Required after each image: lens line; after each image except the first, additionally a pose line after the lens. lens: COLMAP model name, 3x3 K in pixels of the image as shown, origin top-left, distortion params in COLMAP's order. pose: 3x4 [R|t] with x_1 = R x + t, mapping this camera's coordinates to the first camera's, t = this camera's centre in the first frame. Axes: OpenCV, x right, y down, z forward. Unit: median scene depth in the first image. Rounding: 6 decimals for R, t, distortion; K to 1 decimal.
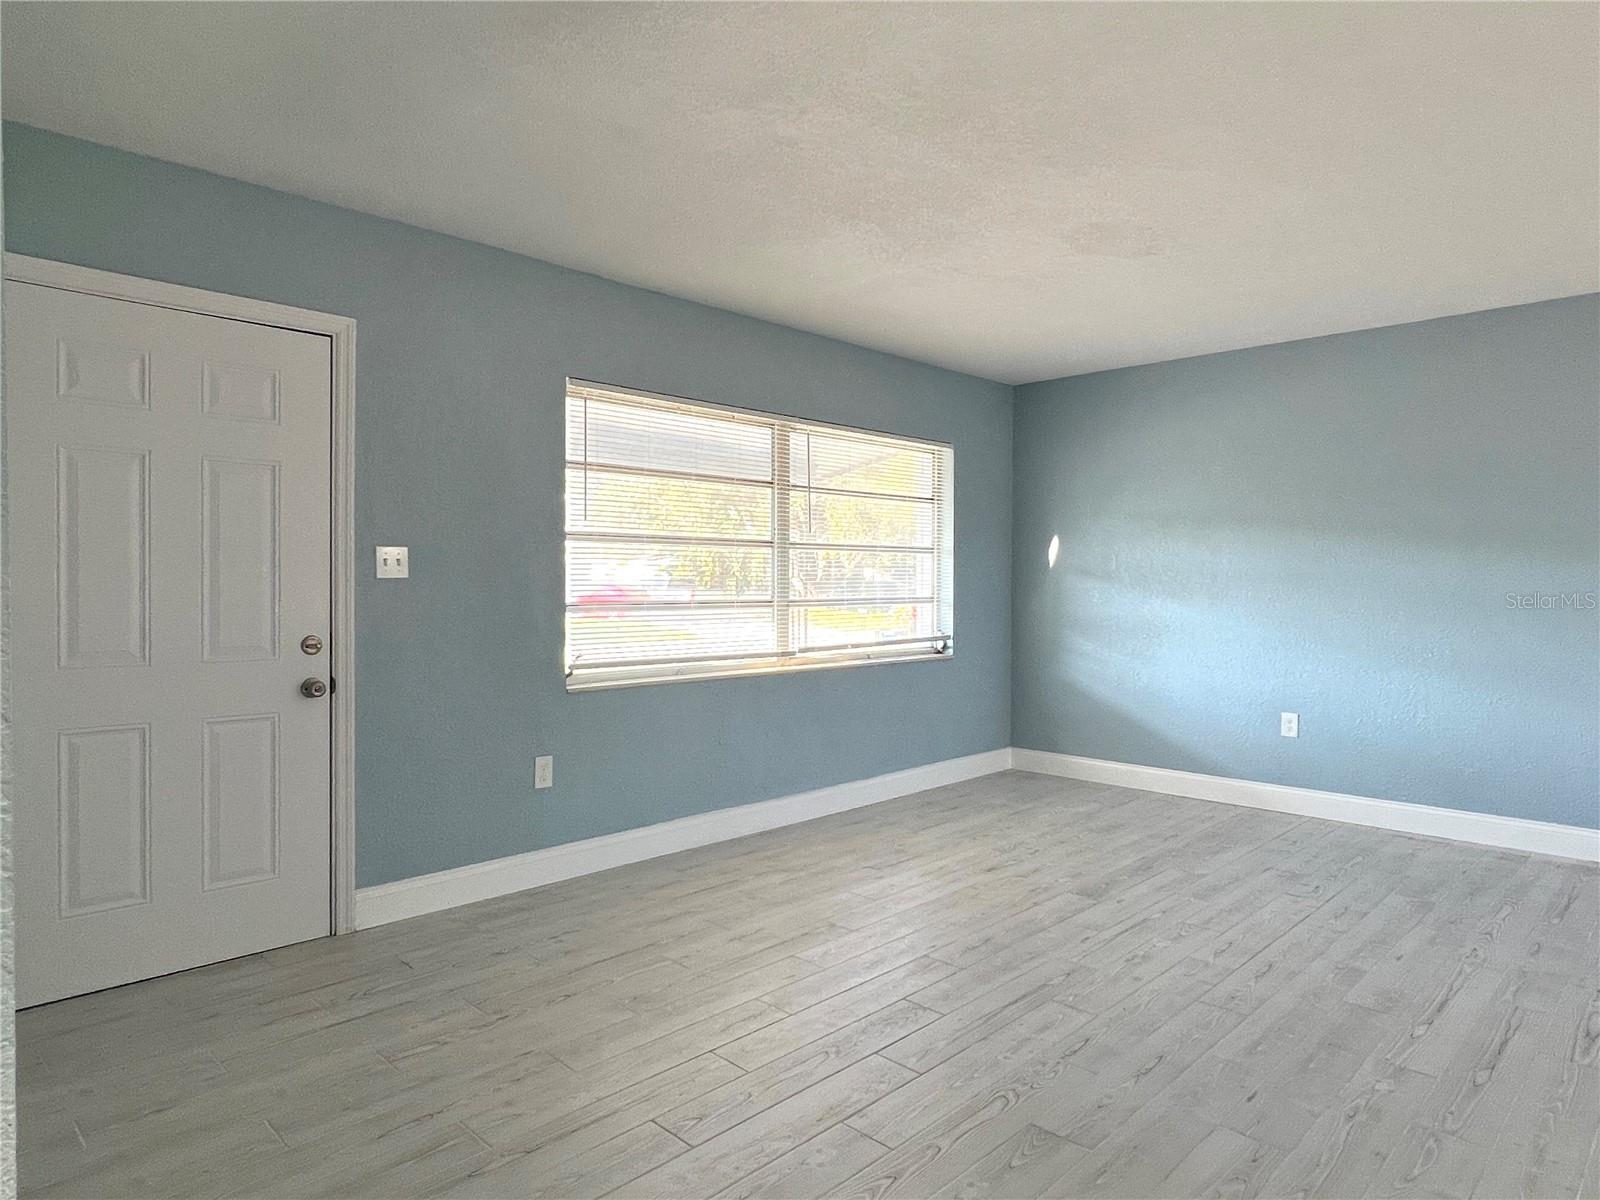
lens RADIAL K [[968.6, 0, 787.6], [0, 968.6, 588.5], [0, 0, 1]] dist [0.006859, -0.001355]
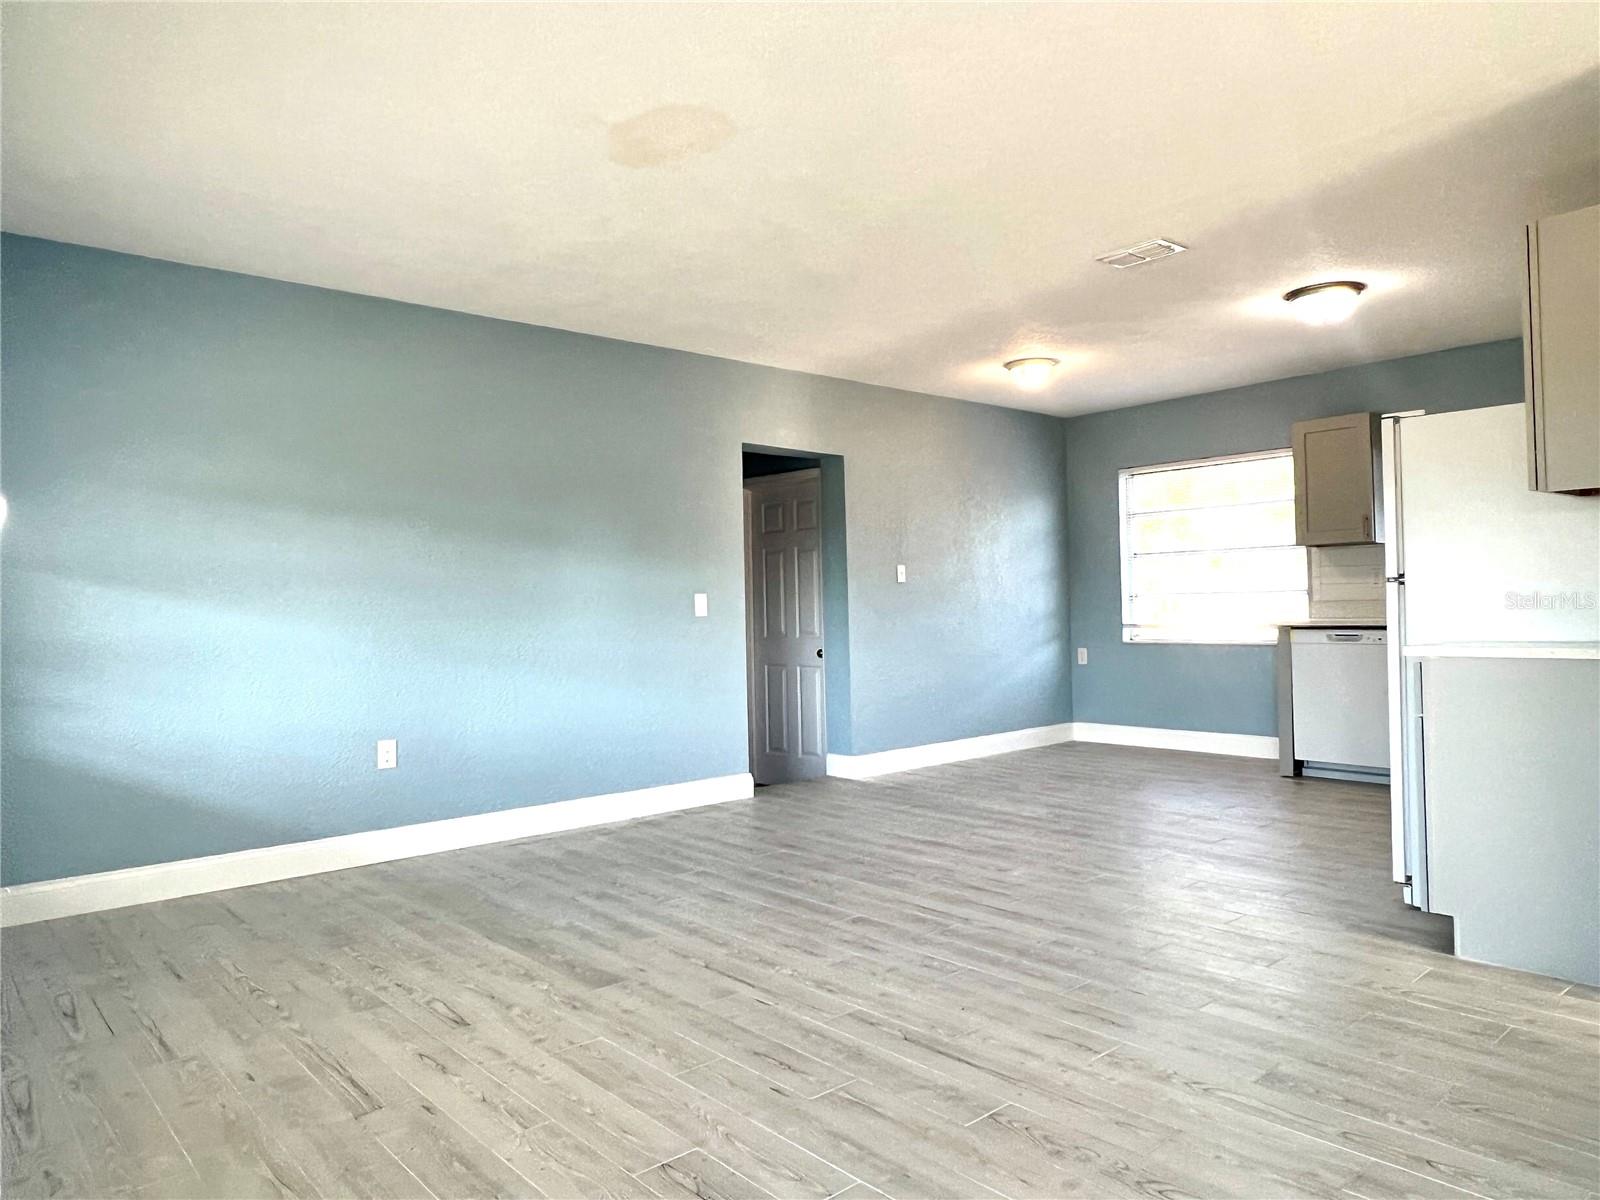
lens RADIAL K [[1059.5, 0, 797.9], [0, 1059.5, 596.7], [0, 0, 1]] dist [0.002358, -0.000931]
pose [[0.073132, 0.003607, 0.997316, -0.444191], [0.031470, 0.999487, -0.005923, 0.027375], [-0.996826, 0.031819, 0.072981, 0.711014]]
